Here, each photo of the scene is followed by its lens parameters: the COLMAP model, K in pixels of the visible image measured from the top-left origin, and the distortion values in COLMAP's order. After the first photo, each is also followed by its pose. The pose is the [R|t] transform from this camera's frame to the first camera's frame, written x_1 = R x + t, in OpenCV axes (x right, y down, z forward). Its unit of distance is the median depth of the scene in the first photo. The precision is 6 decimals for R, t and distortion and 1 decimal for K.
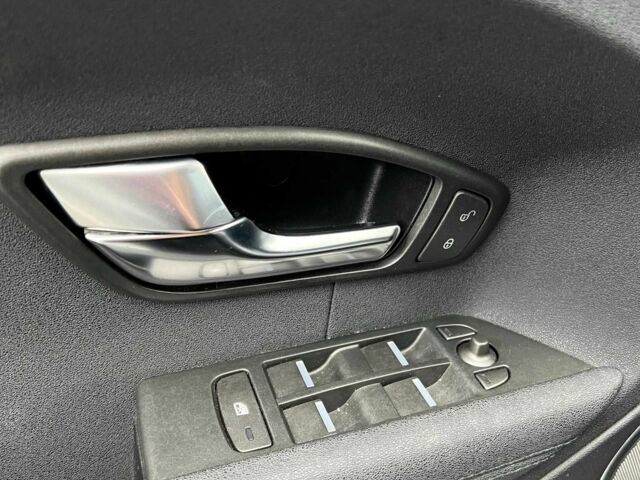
lens RADIAL K [[648.2, 0, 320.0], [0, 648.2, 240.0], [0, 0, 1]] dist [0.089671, -0.199713]
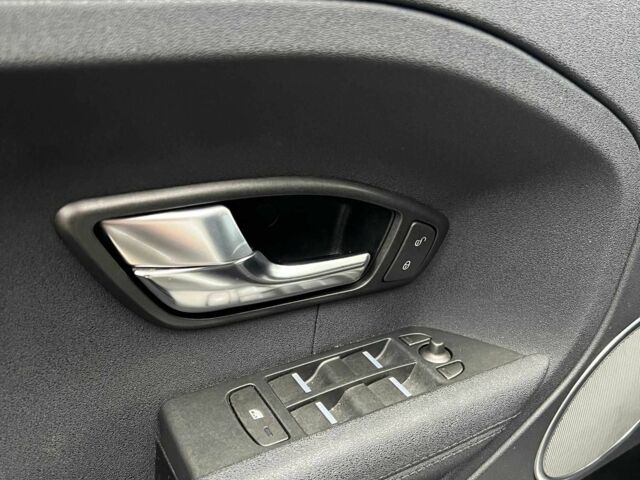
lens RADIAL K [[648.2, 0, 320.0], [0, 648.2, 240.0], [0, 0, 1]] dist [0.089671, -0.199713]
pose [[0.984326, -0.065595, 0.163703, -0.170387], [0.080384, 0.993098, -0.085409, 0.051546], [-0.156971, 0.097230, 0.982805, -0.205696]]
